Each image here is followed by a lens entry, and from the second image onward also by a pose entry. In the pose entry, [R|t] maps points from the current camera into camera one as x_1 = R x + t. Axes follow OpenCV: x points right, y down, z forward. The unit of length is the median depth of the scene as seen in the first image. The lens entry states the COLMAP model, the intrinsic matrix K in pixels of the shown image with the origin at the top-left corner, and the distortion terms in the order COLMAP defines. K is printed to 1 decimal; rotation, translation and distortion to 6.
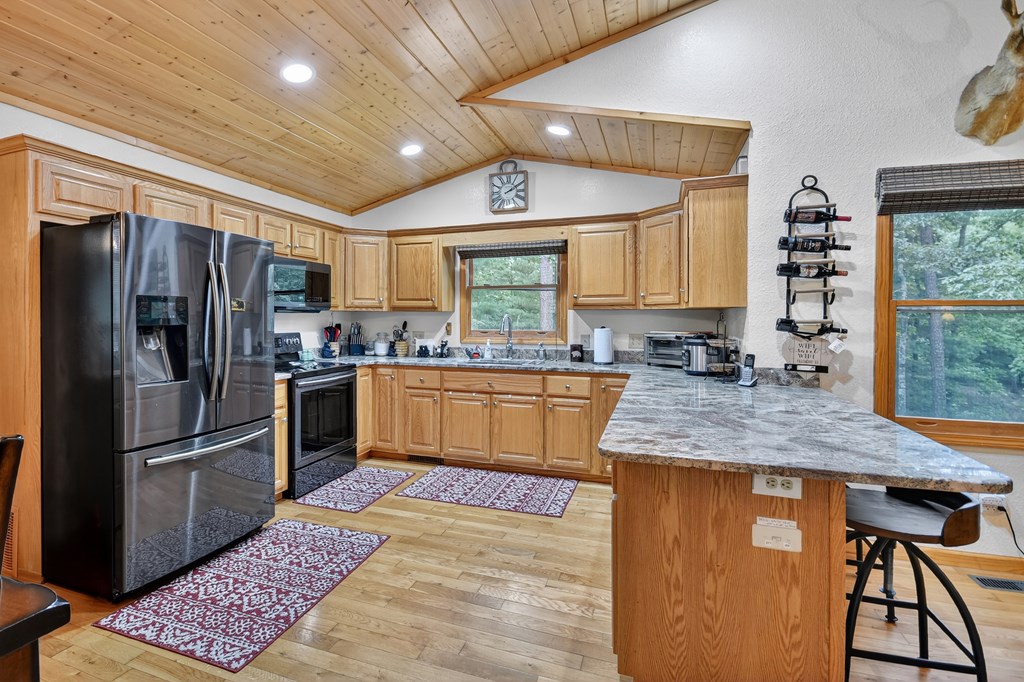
lens RADIAL K [[503.9, 0, 598.8], [0, 503.9, 320.0], [0, 0, 1]] dist [-0.000221, -0.000504]
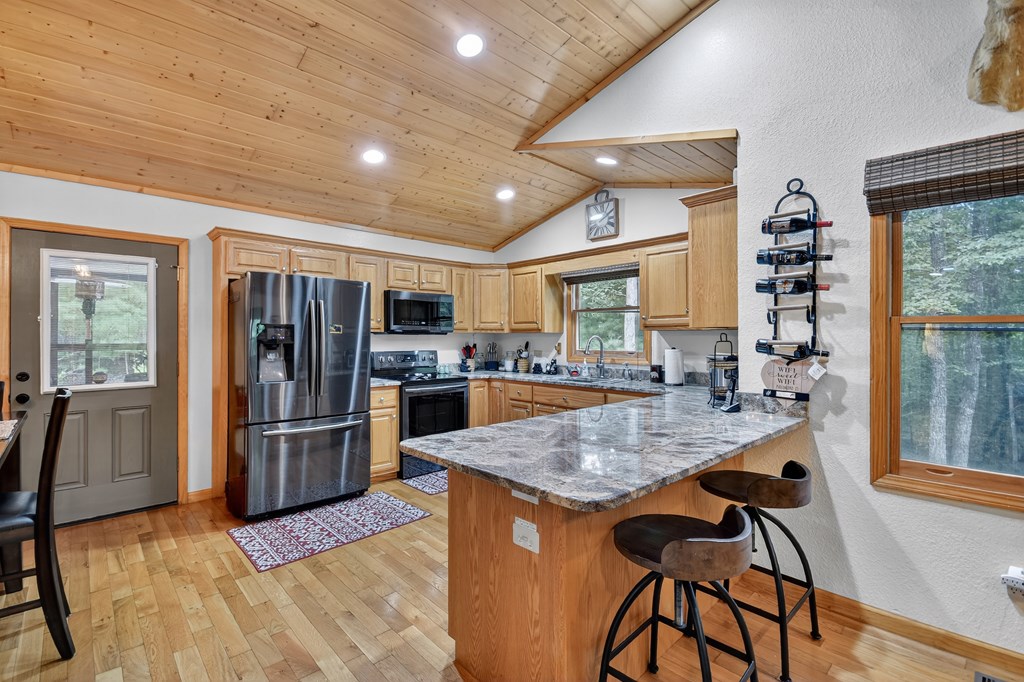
lens RADIAL K [[545.3, 0, 643.5], [0, 545.3, 334.0], [0, 0, 1]] dist [-0.000766, 0.000143]
pose [[0.895035, -0.004192, -0.445976, 0.468293], [-0.001540, 0.999921, -0.012490, 0.000200], [0.445993, 0.011866, 0.894958, 0.016774]]
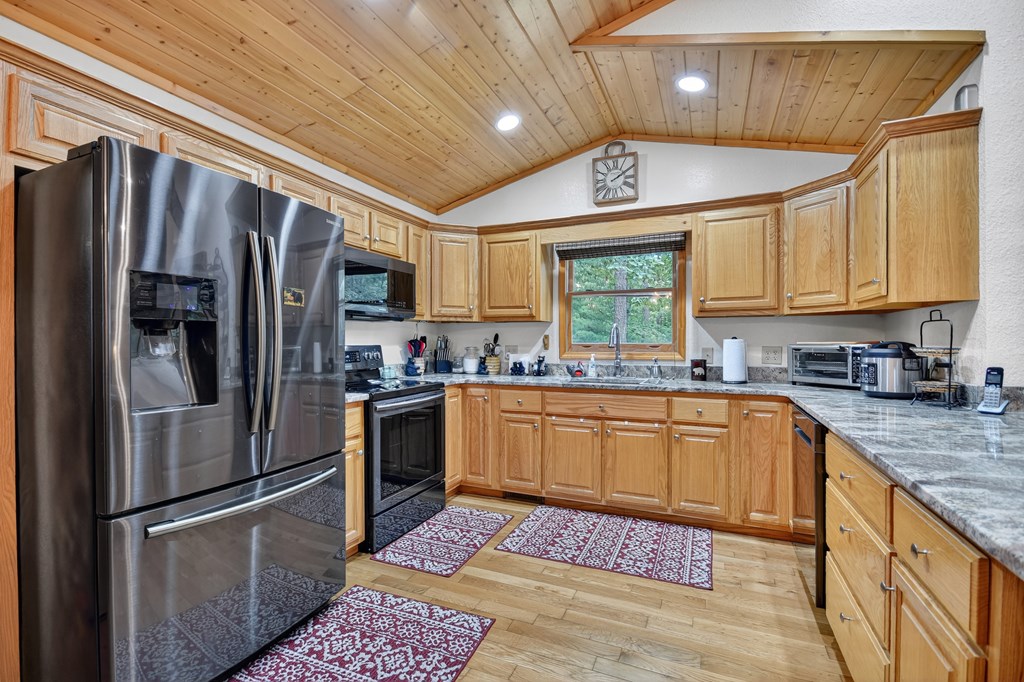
lens RADIAL K [[476.0, 0, 604.5], [0, 476.0, 336.6], [0, 0, 1]] dist [-0.002646, -0.000472]
pose [[0.994180, -0.009617, -0.107302, -0.131614], [0.007999, 0.999848, -0.015500, 0.025235], [0.107434, 0.014552, 0.994106, 0.241785]]
